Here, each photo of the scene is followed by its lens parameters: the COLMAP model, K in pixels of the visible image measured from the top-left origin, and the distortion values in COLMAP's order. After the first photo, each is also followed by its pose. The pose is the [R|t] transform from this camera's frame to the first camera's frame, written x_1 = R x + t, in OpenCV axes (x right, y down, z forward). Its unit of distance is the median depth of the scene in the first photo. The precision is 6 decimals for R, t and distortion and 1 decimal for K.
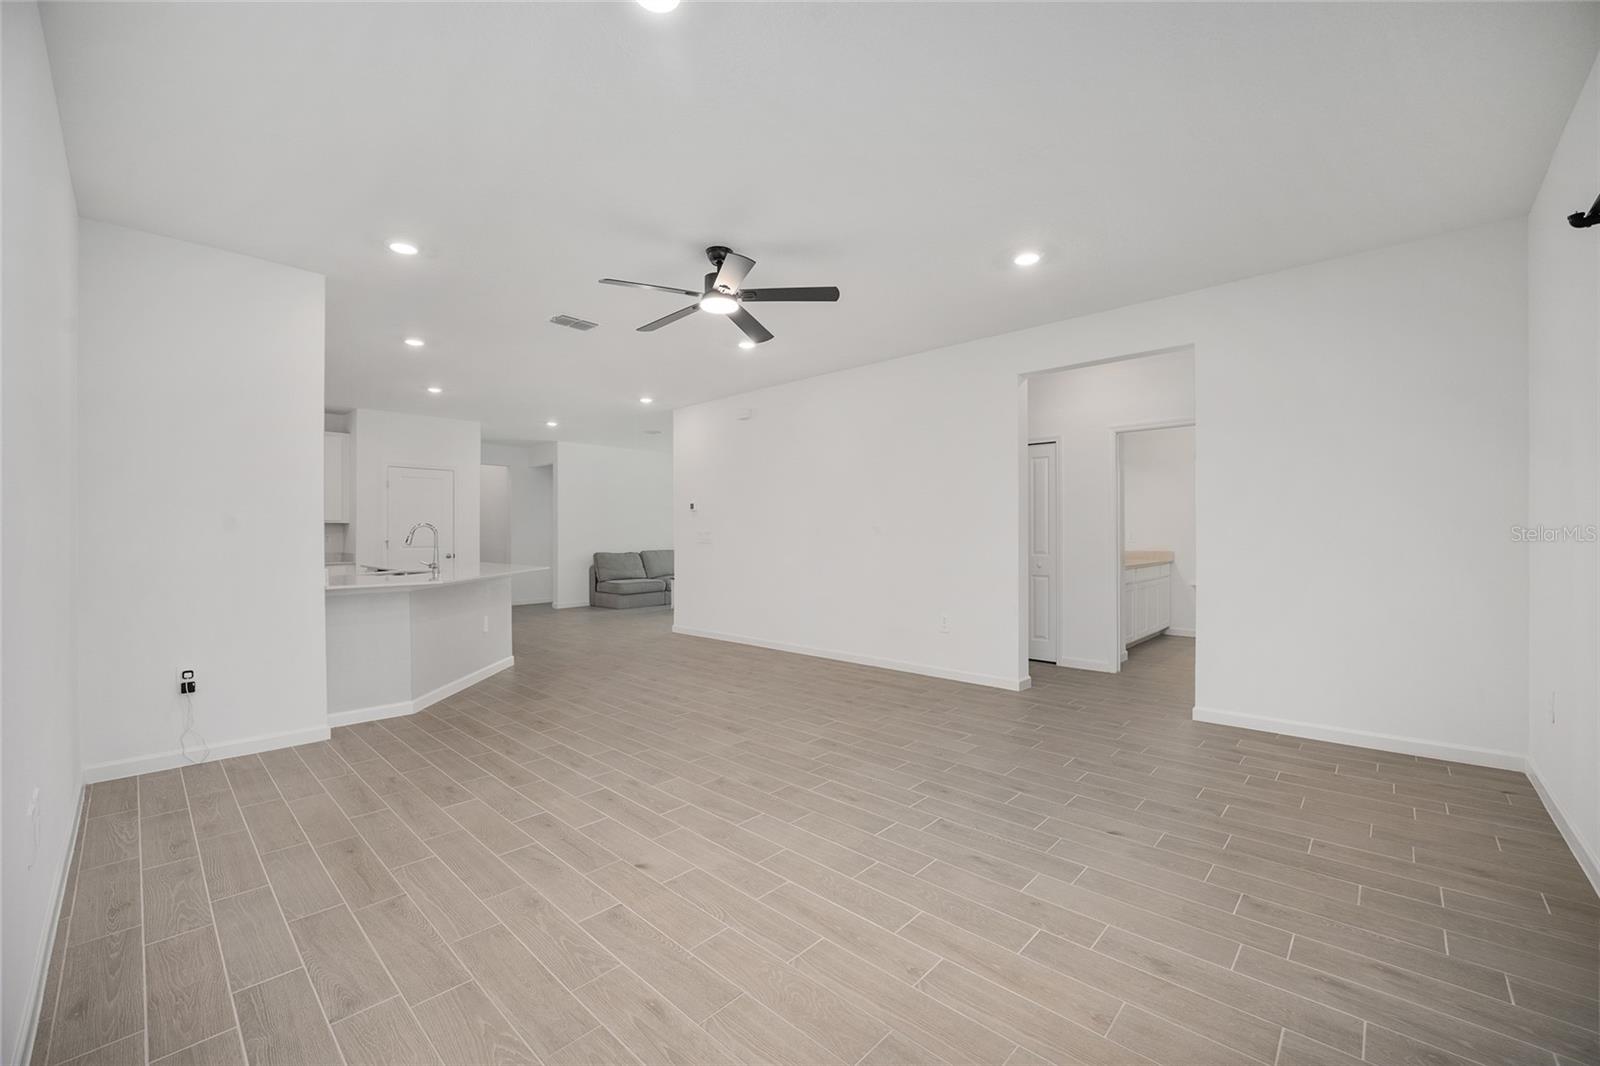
lens RADIAL K [[651.4, 0, 805.9], [0, 651.4, 545.0], [0, 0, 1]] dist [-0.023156, 0.000083]
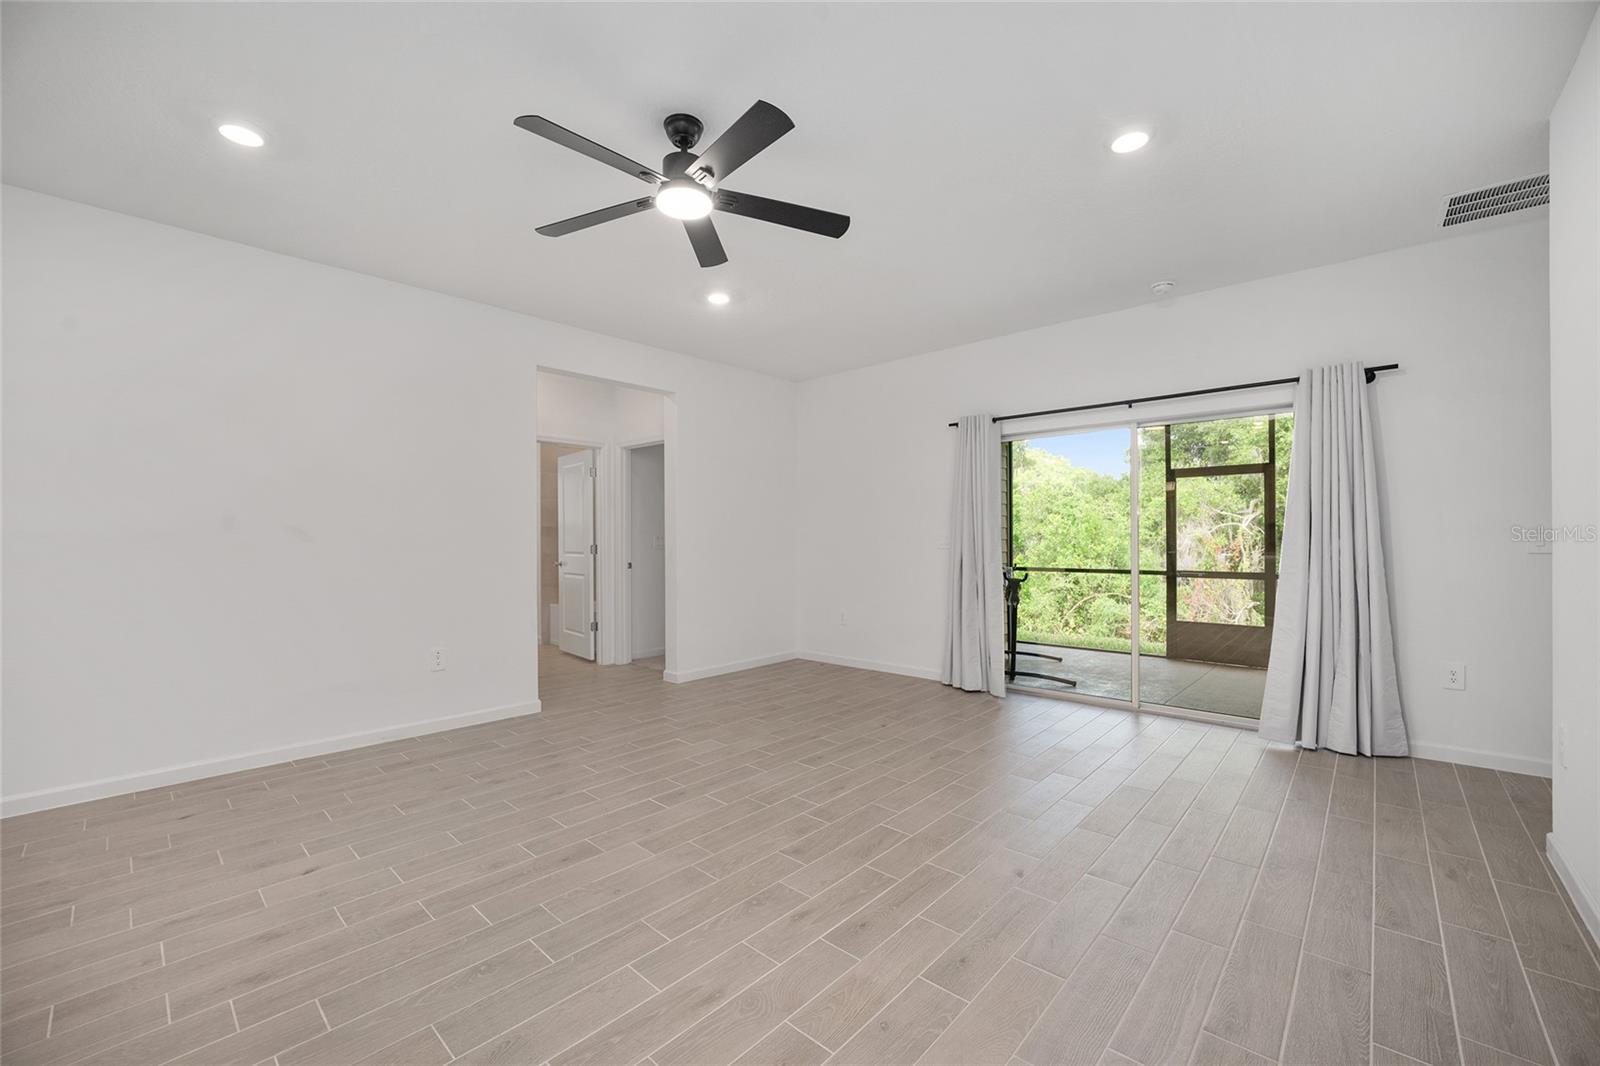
lens RADIAL K [[651.4, 0, 805.9], [0, 651.4, 545.0], [0, 0, 1]] dist [-0.023156, 0.000083]
pose [[-0.021917, -0.007429, 0.999732, -0.817101], [0.021063, 0.999747, 0.007890, -0.011607], [-0.999538, 0.021230, -0.021755, 0.891063]]
